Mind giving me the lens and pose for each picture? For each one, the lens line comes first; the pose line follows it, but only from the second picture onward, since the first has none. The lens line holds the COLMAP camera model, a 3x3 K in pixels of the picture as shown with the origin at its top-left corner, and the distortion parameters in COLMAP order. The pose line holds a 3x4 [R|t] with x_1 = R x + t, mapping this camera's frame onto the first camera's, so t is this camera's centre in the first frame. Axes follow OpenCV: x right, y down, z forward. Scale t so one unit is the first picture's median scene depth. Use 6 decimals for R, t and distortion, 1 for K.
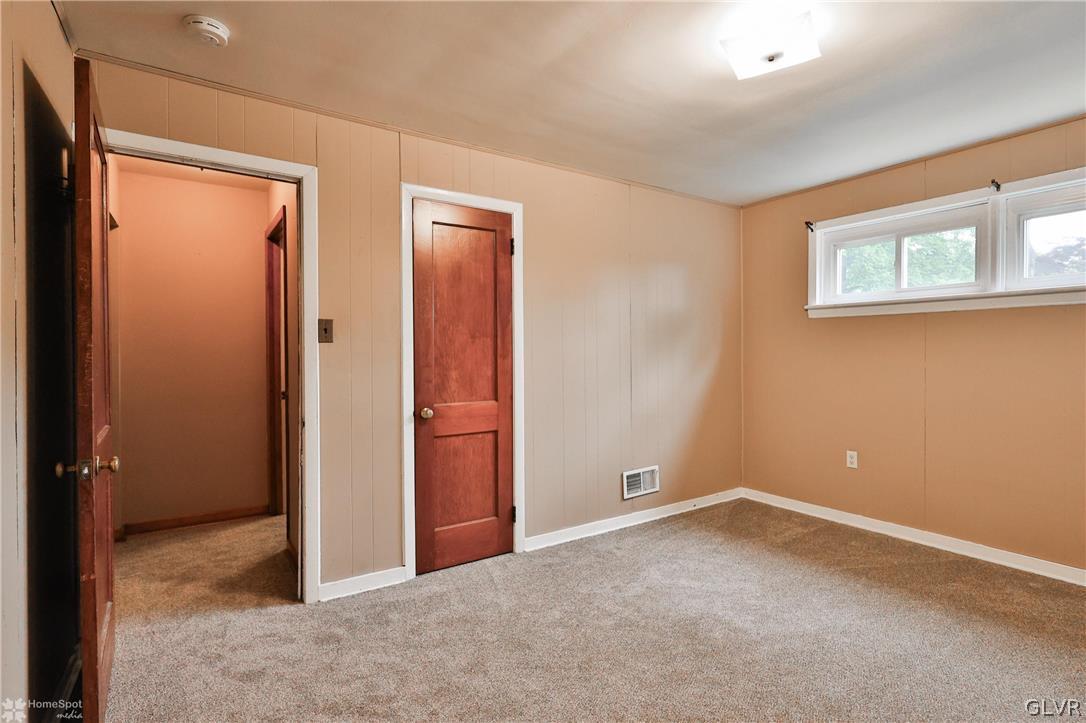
lens RADIAL K [[544.2, 0, 534.7], [0, 544.2, 357.0], [0, 0, 1]] dist [0.003410, -0.000632]
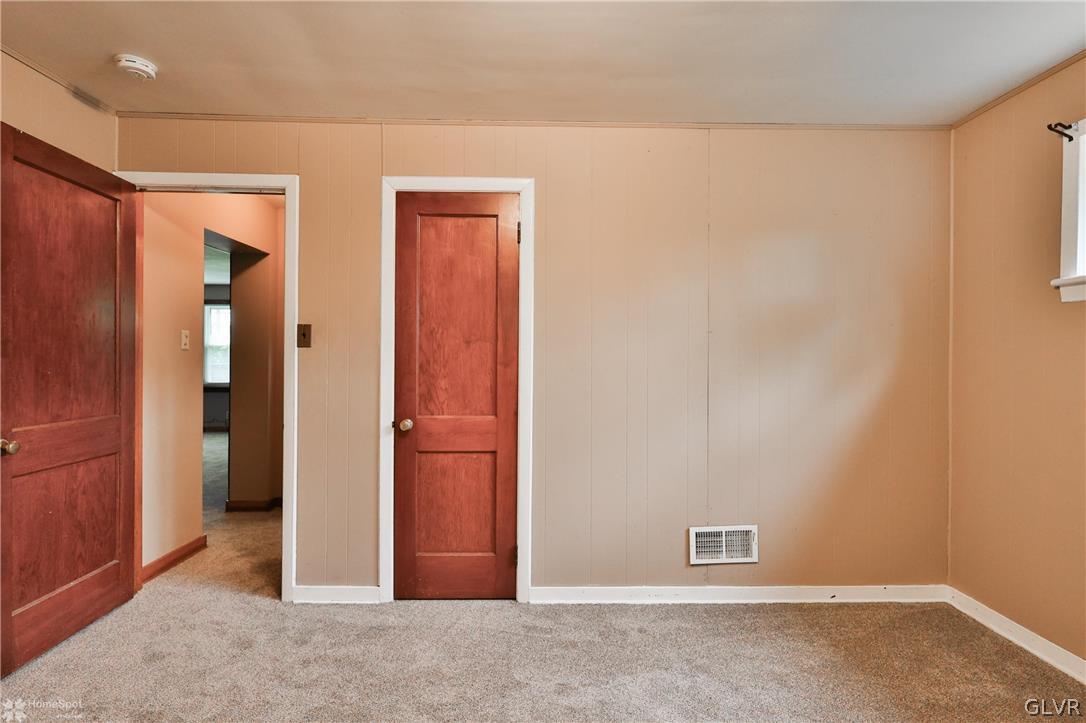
lens RADIAL K [[544.2, 0, 544.2], [0, 544.2, 361.8], [0, 0, 1]] dist [0.003410, -0.000632]
pose [[0.840084, 0.012905, -0.542303, 0.455251], [-0.015442, 0.999881, -0.000127, -0.005437], [0.542237, 0.008481, 0.840183, 0.331790]]
